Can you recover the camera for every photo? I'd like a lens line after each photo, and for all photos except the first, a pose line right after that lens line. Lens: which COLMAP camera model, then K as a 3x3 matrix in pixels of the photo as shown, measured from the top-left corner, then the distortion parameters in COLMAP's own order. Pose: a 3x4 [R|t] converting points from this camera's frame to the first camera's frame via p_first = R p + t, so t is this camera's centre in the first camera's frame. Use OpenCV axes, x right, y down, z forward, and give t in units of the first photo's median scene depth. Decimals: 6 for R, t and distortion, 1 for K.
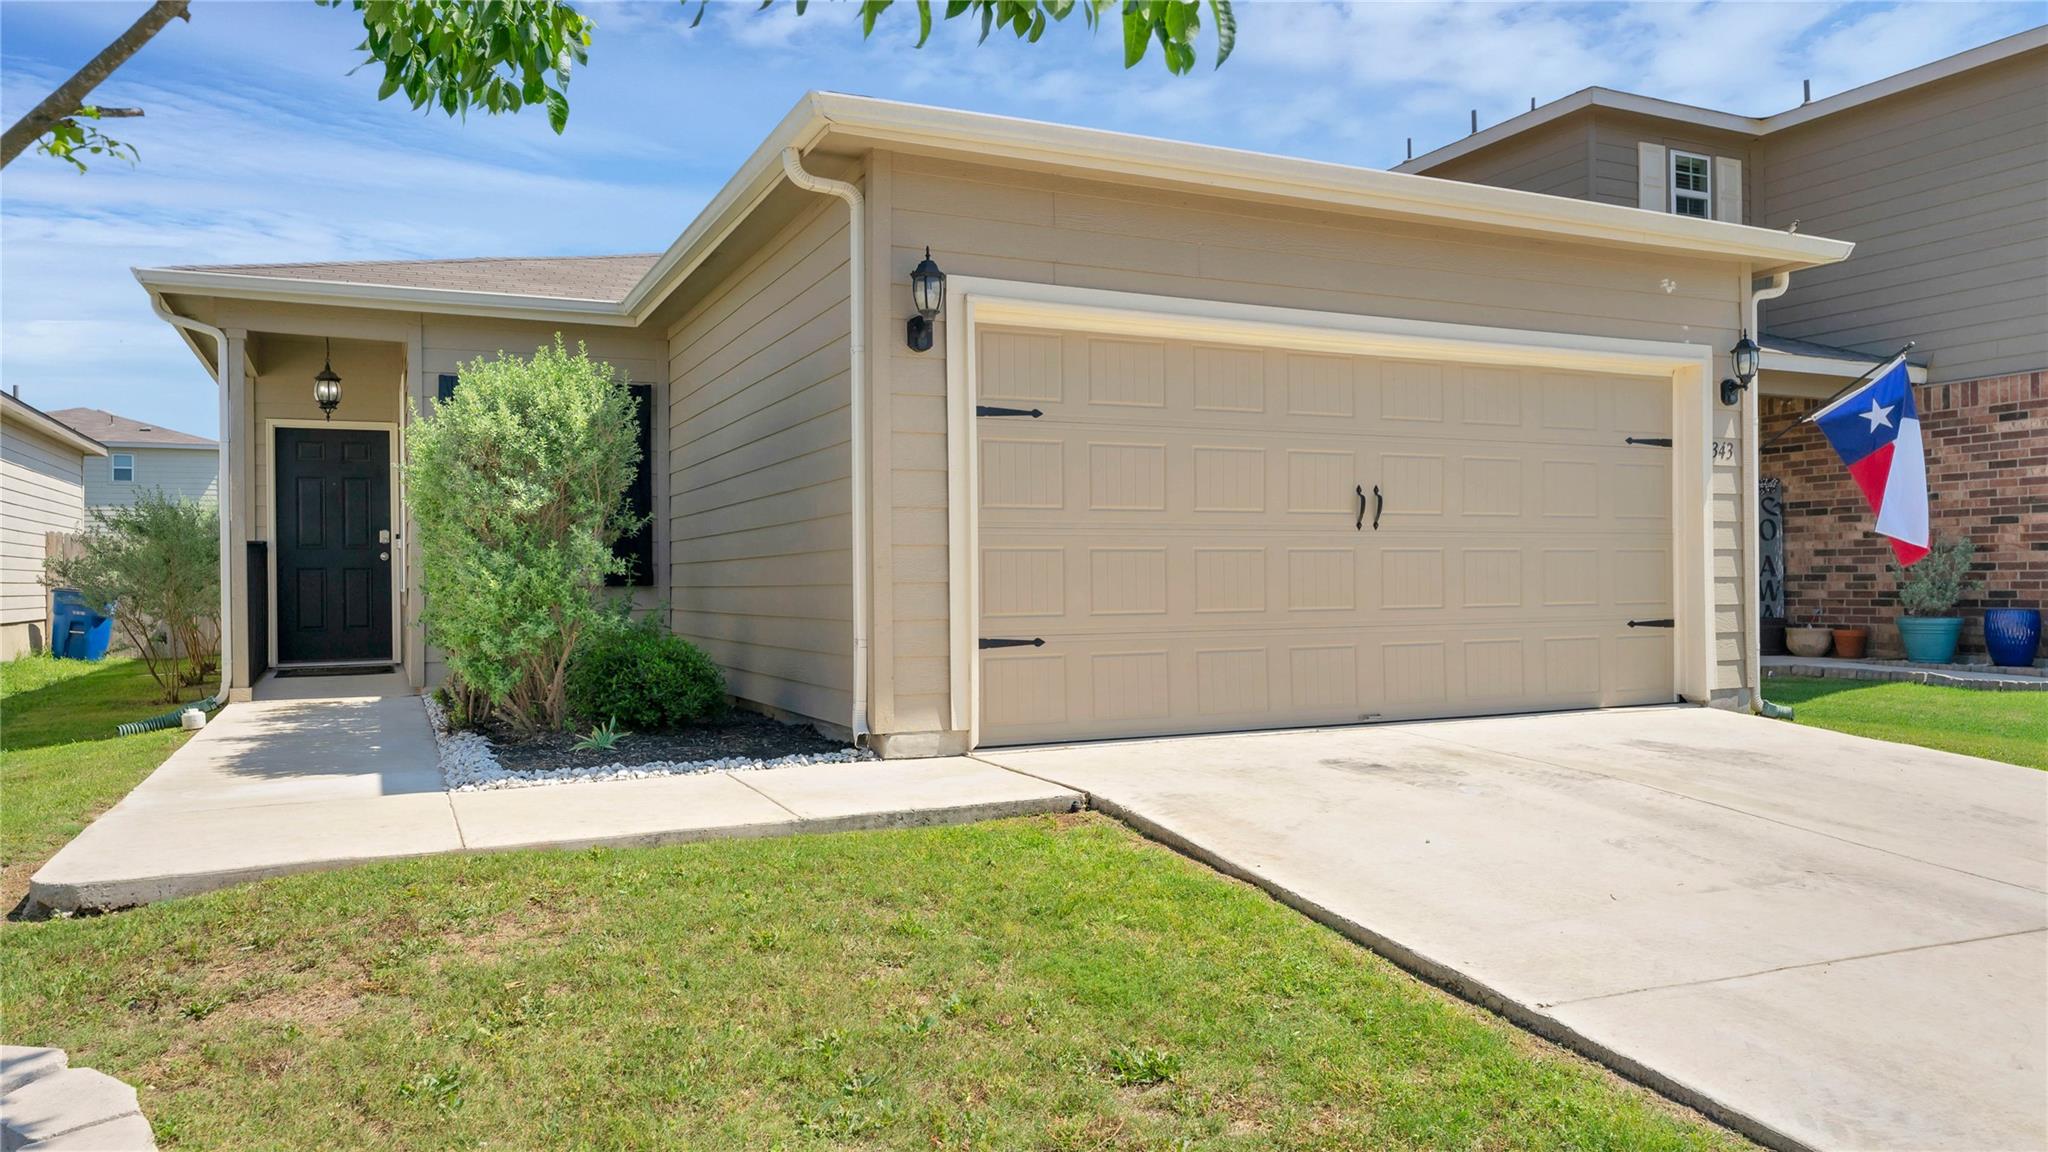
lens RADIAL K [[1366.1, 0, 1019.4], [0, 1366.1, 582.8], [0, 0, 1]] dist [-0.006350, -0.001243]
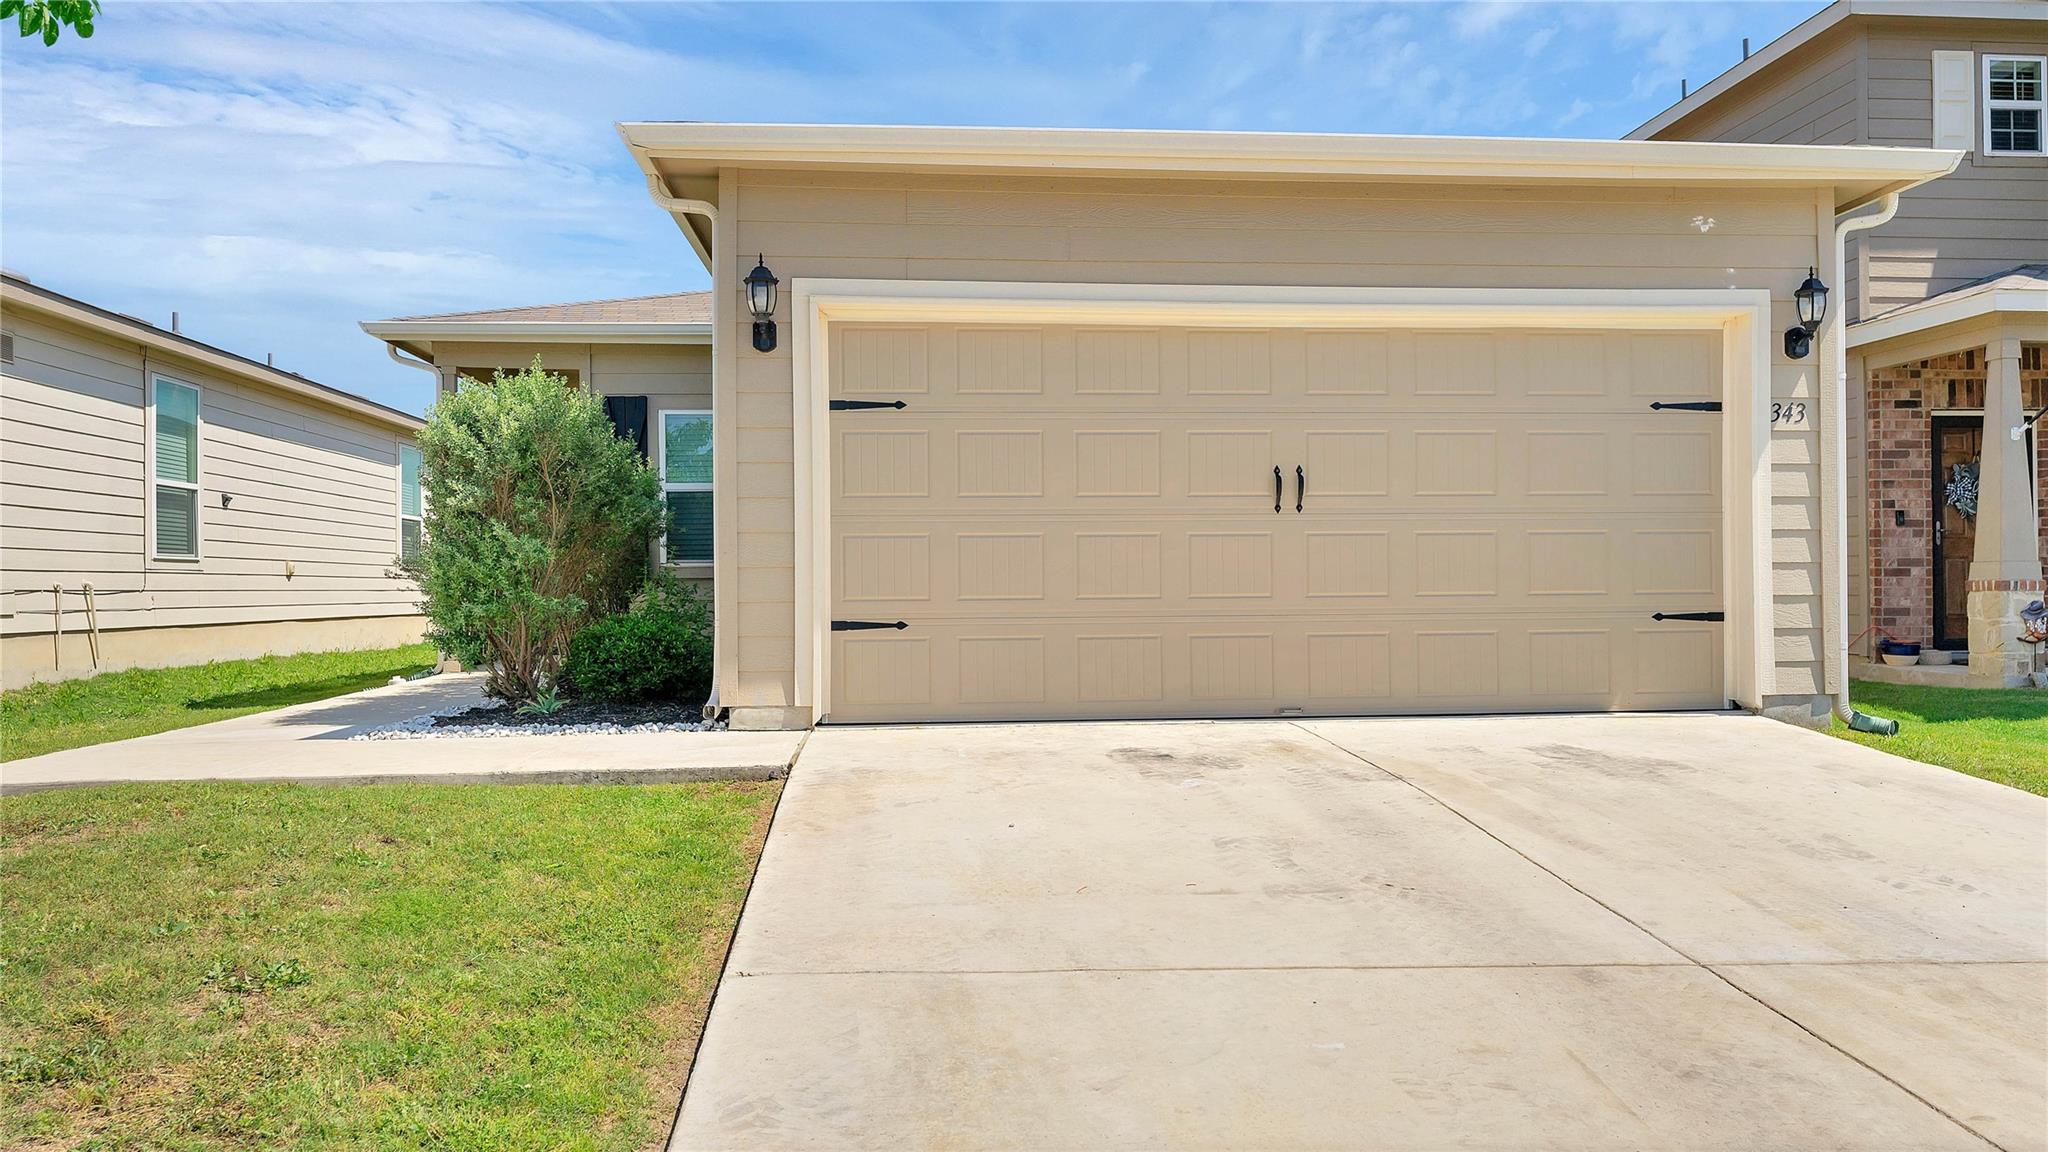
lens RADIAL K [[1366.1, 0, 1069.2], [0, 1366.1, 566.8], [0, 0, 1]] dist [-0.006350, -0.001243]
pose [[0.940243, -0.002910, -0.340492, 0.445476], [-0.001341, 0.999924, -0.012248, 0.010786], [0.340502, 0.011972, 0.940168, 0.062876]]
